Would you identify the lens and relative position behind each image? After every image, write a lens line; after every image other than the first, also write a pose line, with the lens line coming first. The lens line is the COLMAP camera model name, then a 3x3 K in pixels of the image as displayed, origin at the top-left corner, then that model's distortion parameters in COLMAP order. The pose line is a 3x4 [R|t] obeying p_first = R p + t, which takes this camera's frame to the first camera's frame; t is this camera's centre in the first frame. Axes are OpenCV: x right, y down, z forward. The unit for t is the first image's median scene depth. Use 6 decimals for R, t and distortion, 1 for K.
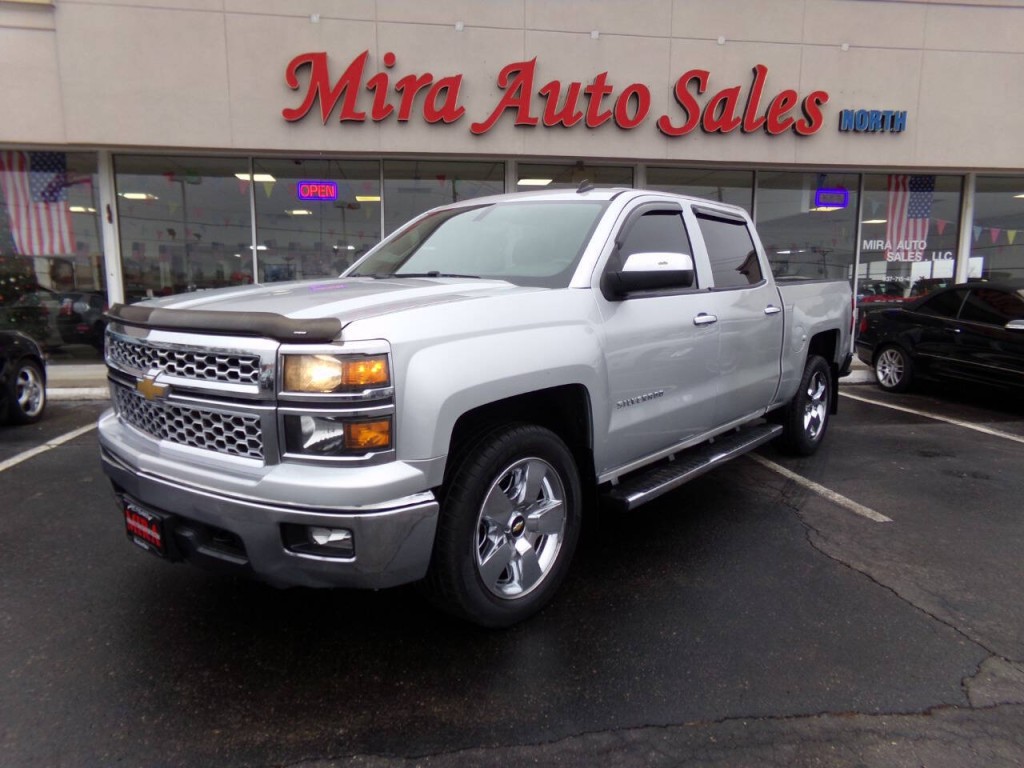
lens RADIAL K [[685.0, 0, 512.0], [0, 685.0, 384.0], [0, 0, 1]] dist [-0.005768, 0.027813]
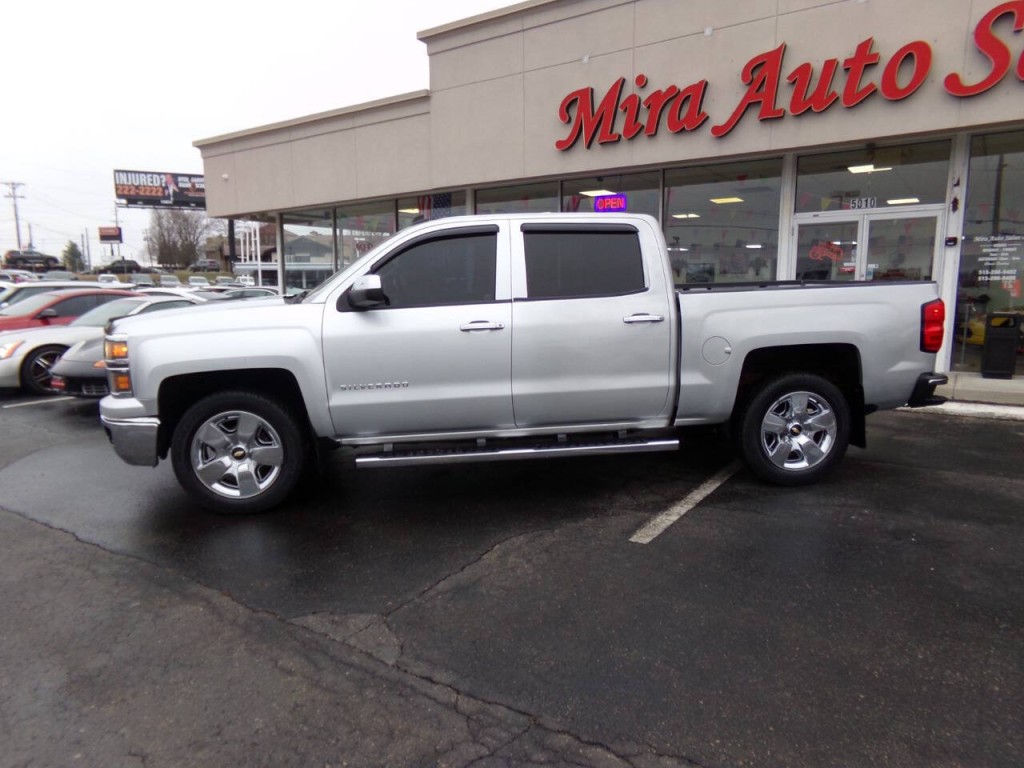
lens RADIAL K [[653.7, 0, 515.4], [0, 653.7, 409.9], [0, 0, 1]] dist [0.003027, 0.004388]
pose [[0.747803, 0.115787, -0.653746, 0.403965], [-0.074736, 0.993097, 0.090402, -0.028716], [0.659700, -0.018745, 0.751295, 0.069437]]
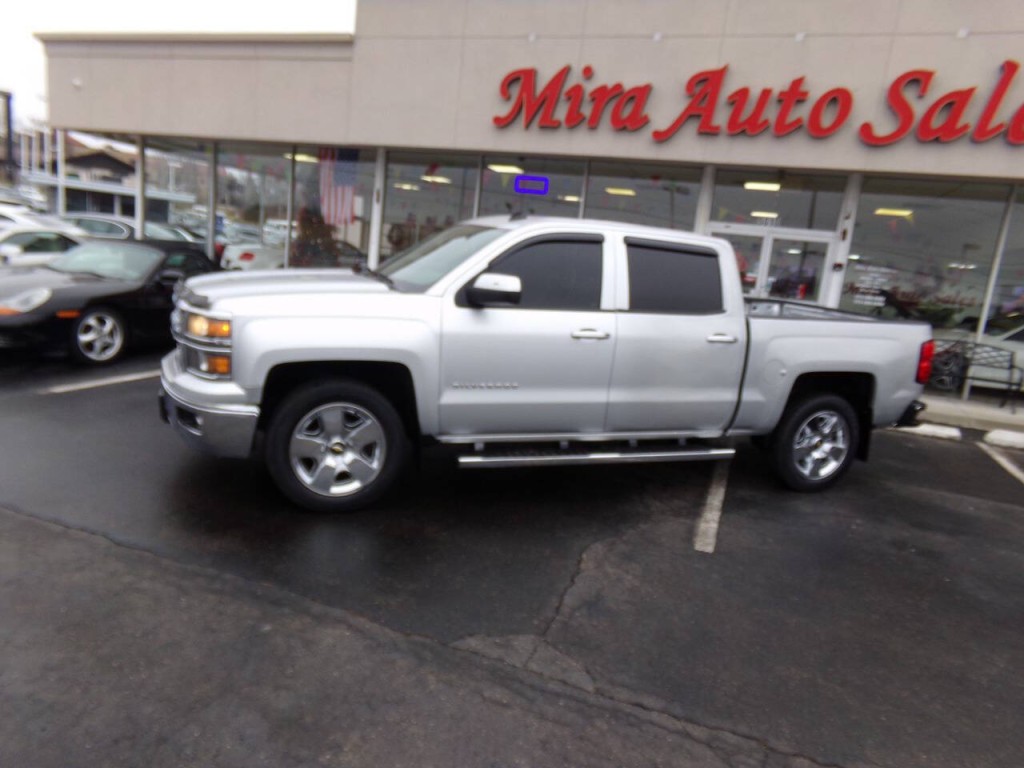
lens RADIAL K [[672.4, 0, 506.5], [0, 672.4, 385.5], [0, 0, 1]] dist [-0.010823, 0.025144]
pose [[0.874650, 0.182394, -0.449133, 0.278233], [-0.166640, 0.983180, 0.074753, -0.033236], [0.455213, 0.009461, 0.890332, -0.019795]]
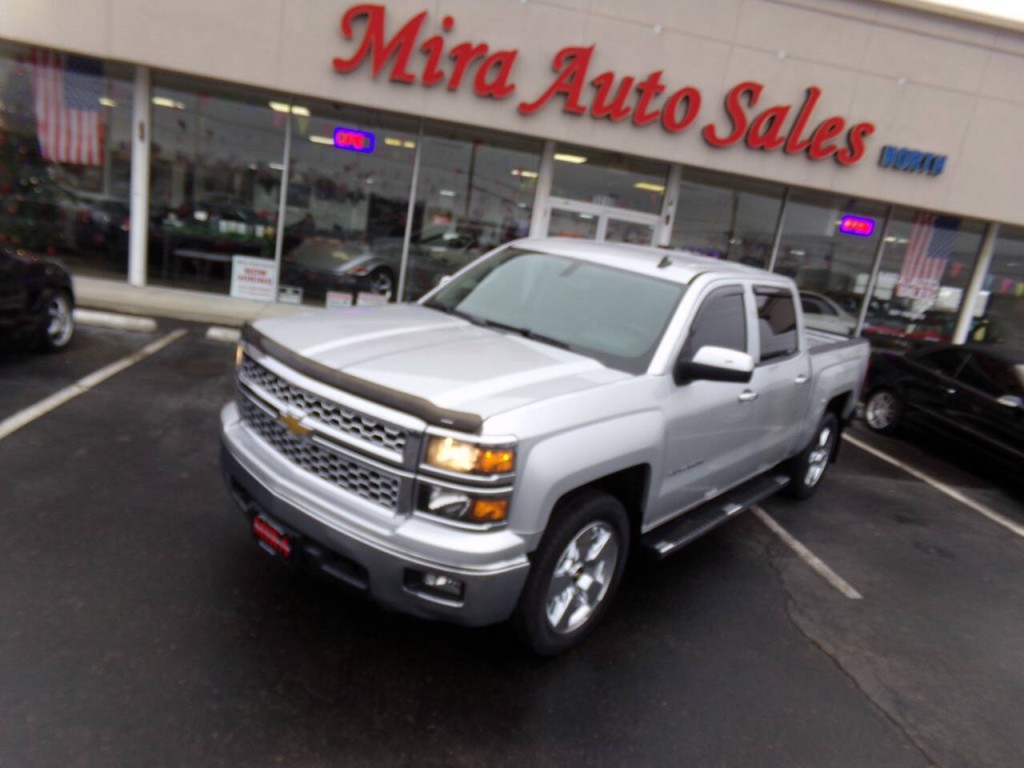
lens RADIAL K [[686.3, 0, 512.0], [0, 686.3, 384.0], [0, 0, 1]] dist [-0.003395, 0.029893]
pose [[0.987845, 0.152609, 0.029547, -0.037447], [-0.154646, 0.984087, 0.087511, -0.063832], [-0.015722, -0.091017, 0.995725, -0.026652]]
